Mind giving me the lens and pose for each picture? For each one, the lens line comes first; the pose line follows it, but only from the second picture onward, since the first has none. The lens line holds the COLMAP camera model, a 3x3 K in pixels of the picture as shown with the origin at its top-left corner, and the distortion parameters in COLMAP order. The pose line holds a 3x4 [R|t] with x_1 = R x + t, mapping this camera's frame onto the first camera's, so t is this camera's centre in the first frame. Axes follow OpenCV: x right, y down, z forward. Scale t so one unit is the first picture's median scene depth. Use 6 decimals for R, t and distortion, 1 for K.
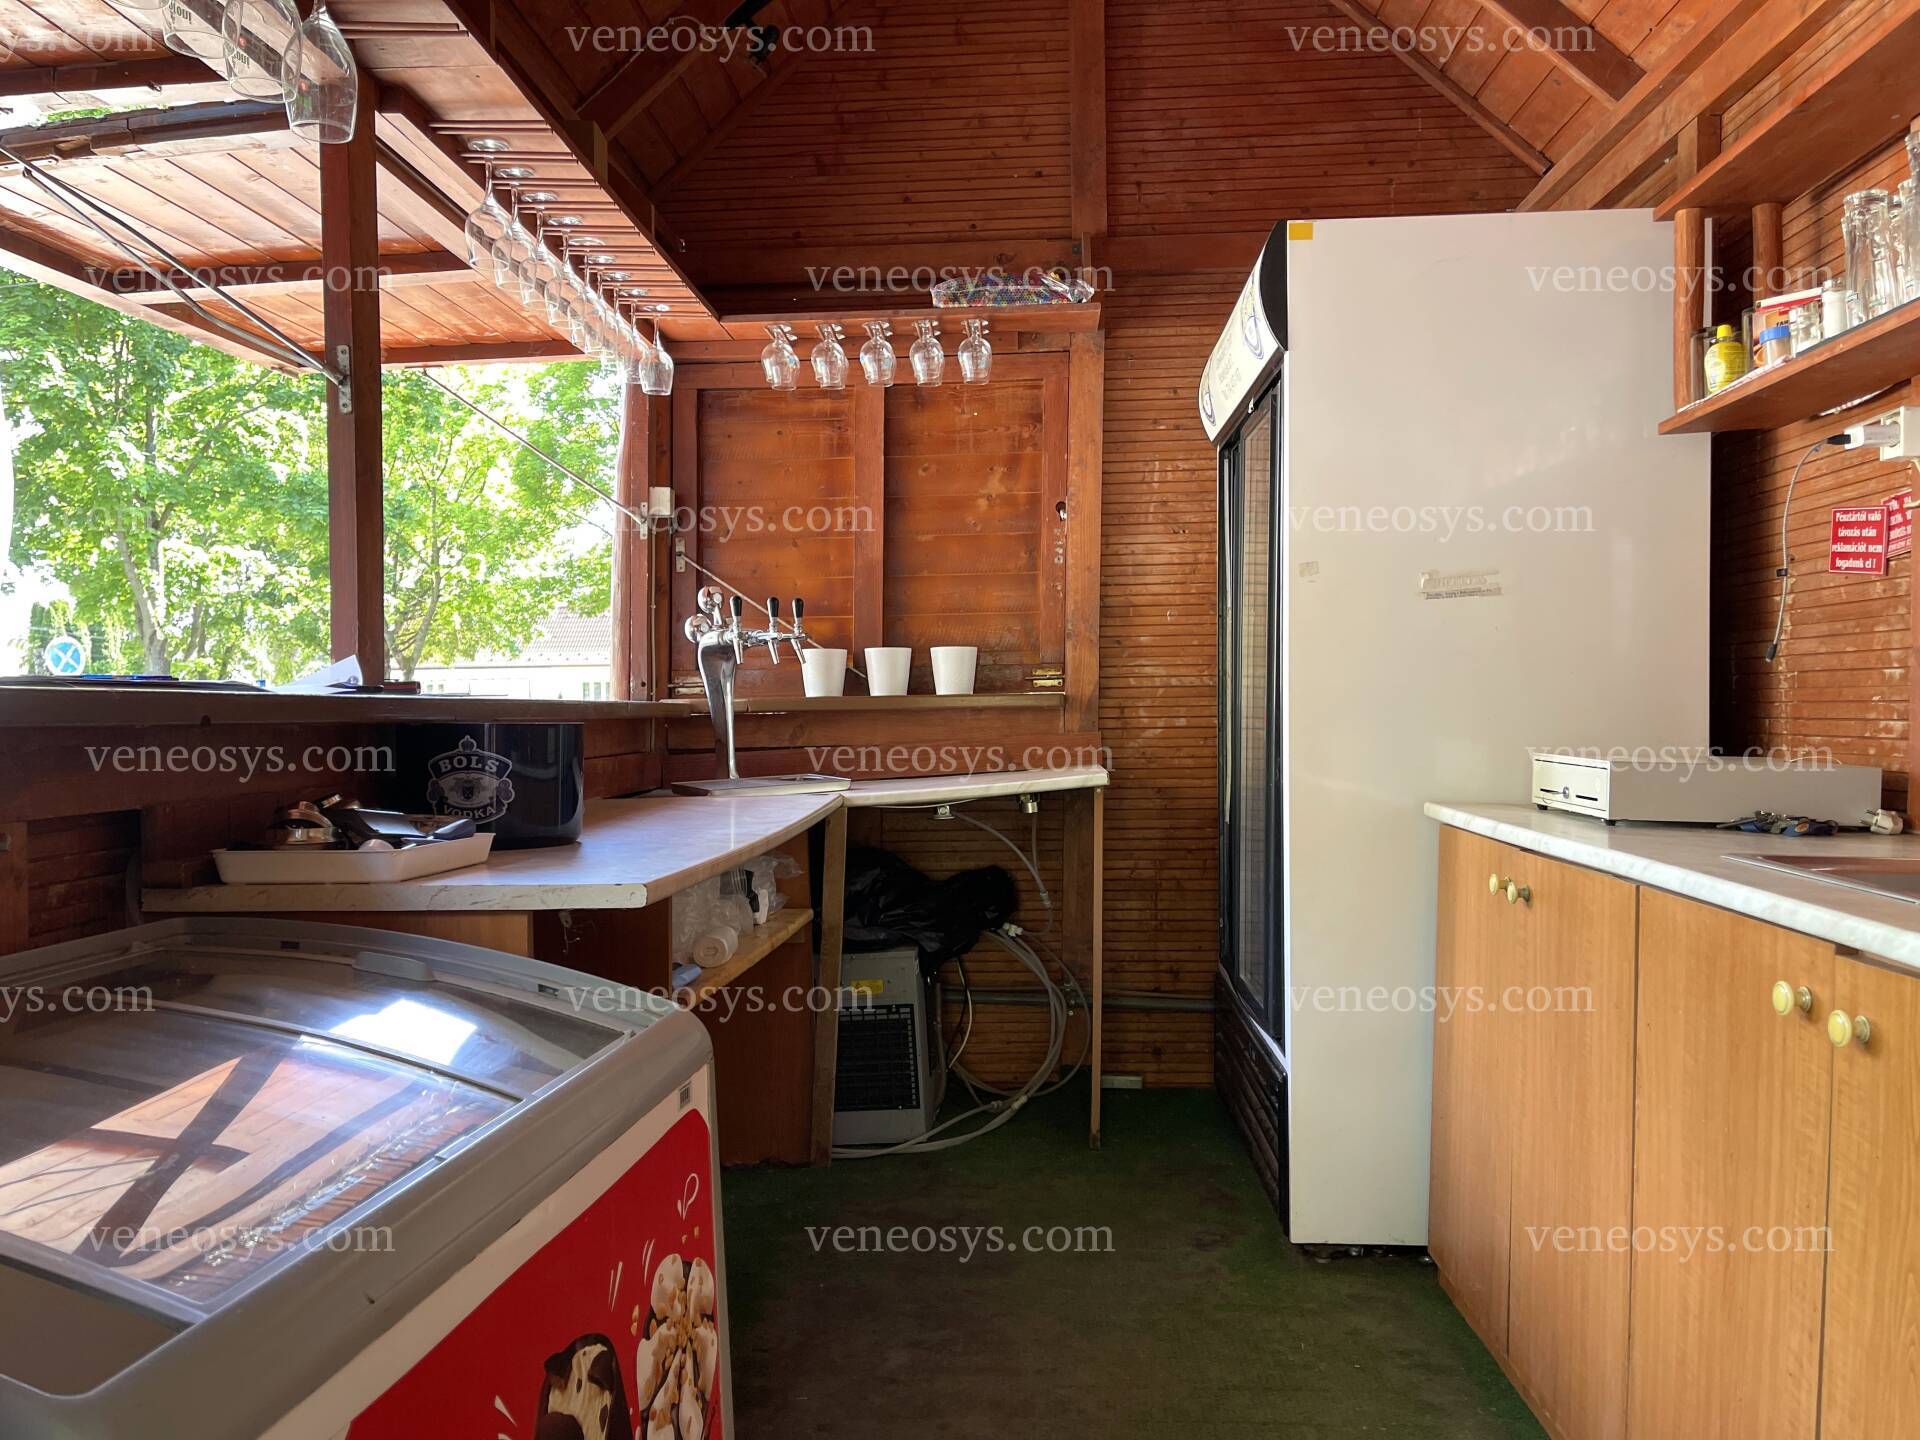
lens RADIAL K [[1445.3, 0, 970.8], [0, 1445.3, 738.6], [0, 0, 1]] dist [0.062378, -0.079224]
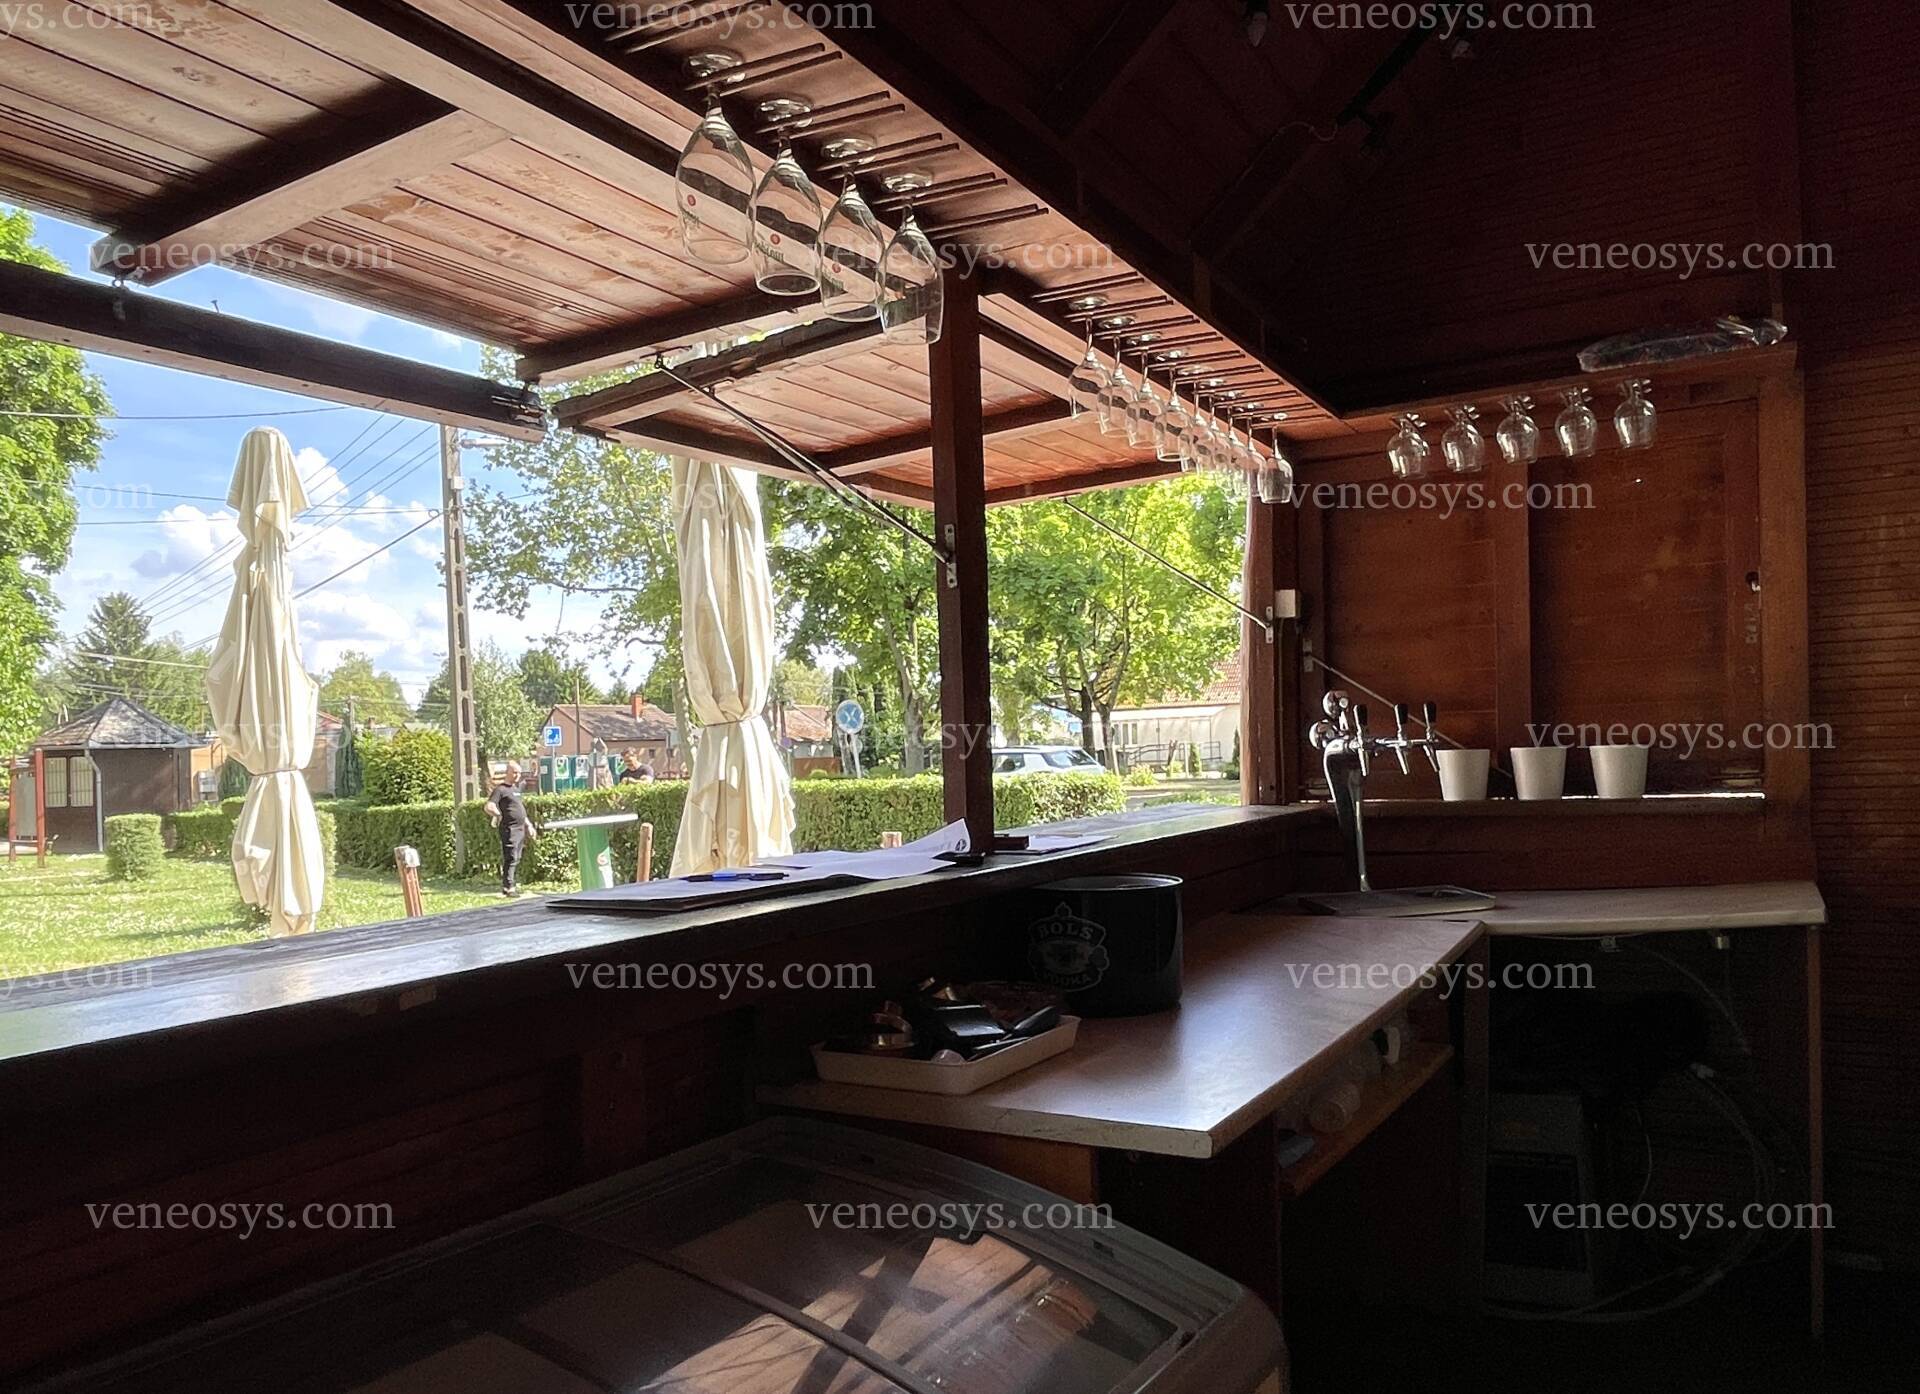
lens RADIAL K [[1304.3, 0, 1009.8], [0, 1304.3, 700.8], [0, 0, 1]] dist [0.032971, -0.061443]
pose [[0.894064, -0.023639, -0.447316, 0.014854], [0.012292, 0.999525, -0.028254, -0.072926], [0.447771, 0.019763, 0.893930, 0.117465]]
